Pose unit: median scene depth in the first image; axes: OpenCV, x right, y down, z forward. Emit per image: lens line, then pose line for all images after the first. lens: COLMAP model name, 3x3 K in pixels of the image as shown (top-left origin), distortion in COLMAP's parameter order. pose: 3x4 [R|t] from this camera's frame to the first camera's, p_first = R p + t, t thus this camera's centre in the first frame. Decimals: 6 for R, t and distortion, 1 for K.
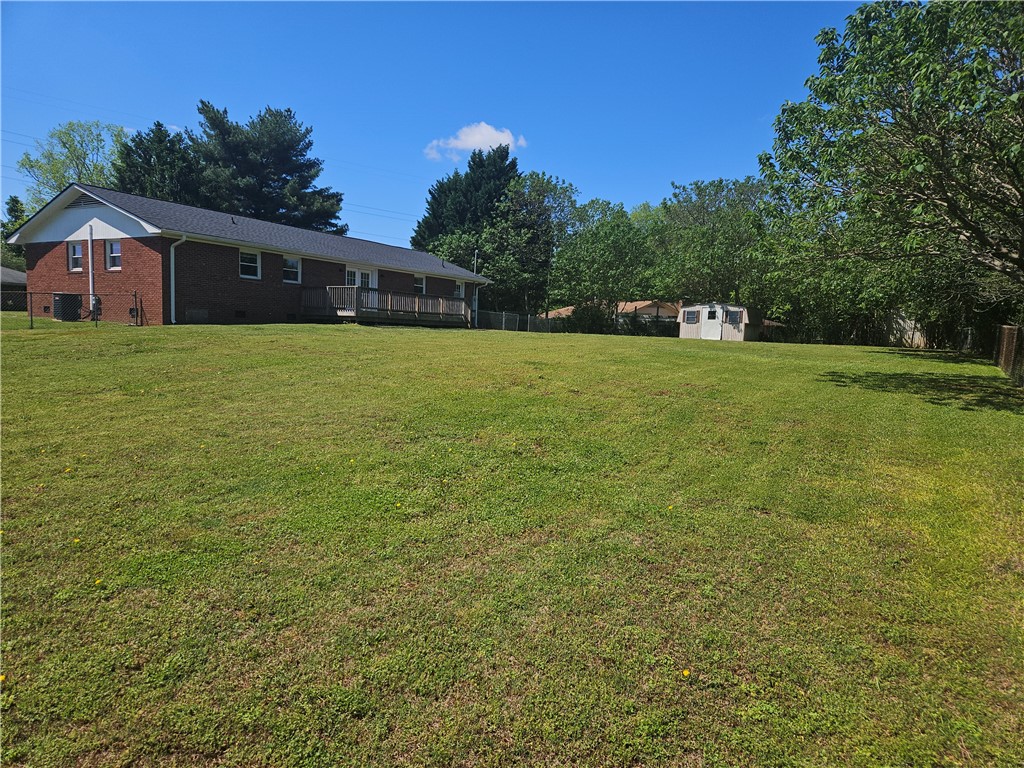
lens RADIAL K [[681.2, 0, 508.3], [0, 681.2, 383.8], [0, 0, 1]] dist [0.039629, 0.000677]
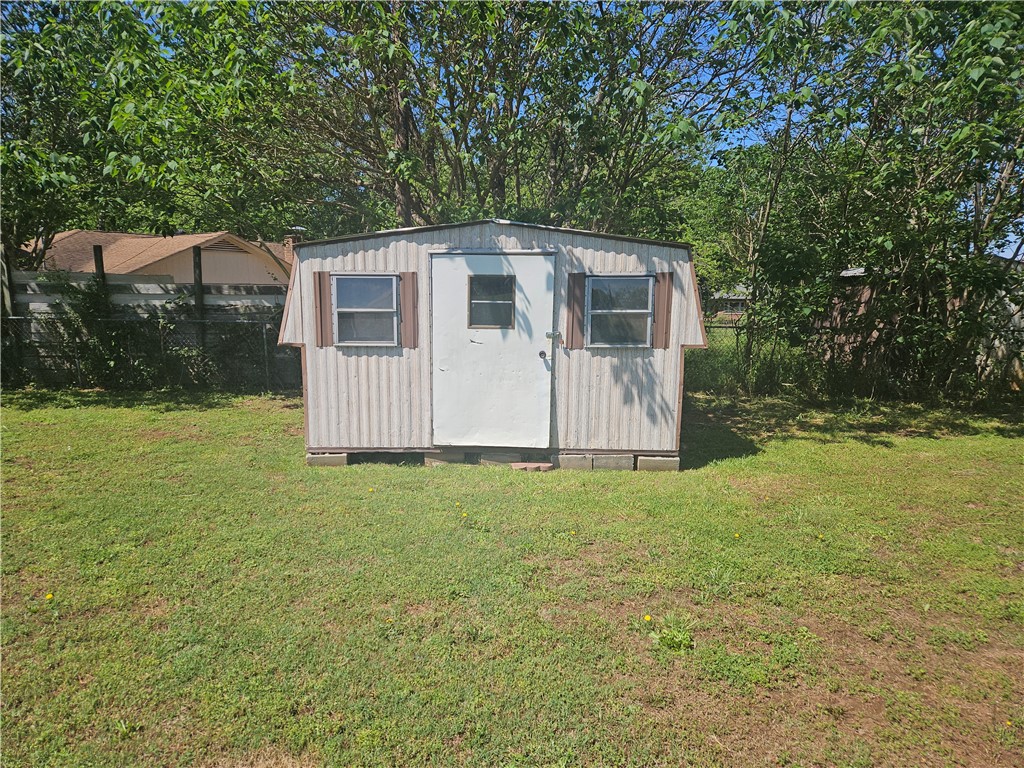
lens RADIAL K [[681.2, 0, 510.0], [0, 681.2, 389.7], [0, 0, 1]] dist [0.039629, 0.000677]
pose [[0.852759, -0.104080, 0.511830, 0.212293], [0.056961, 0.992632, 0.106946, -0.095520], [-0.519190, -0.062045, 0.852404, 0.845990]]
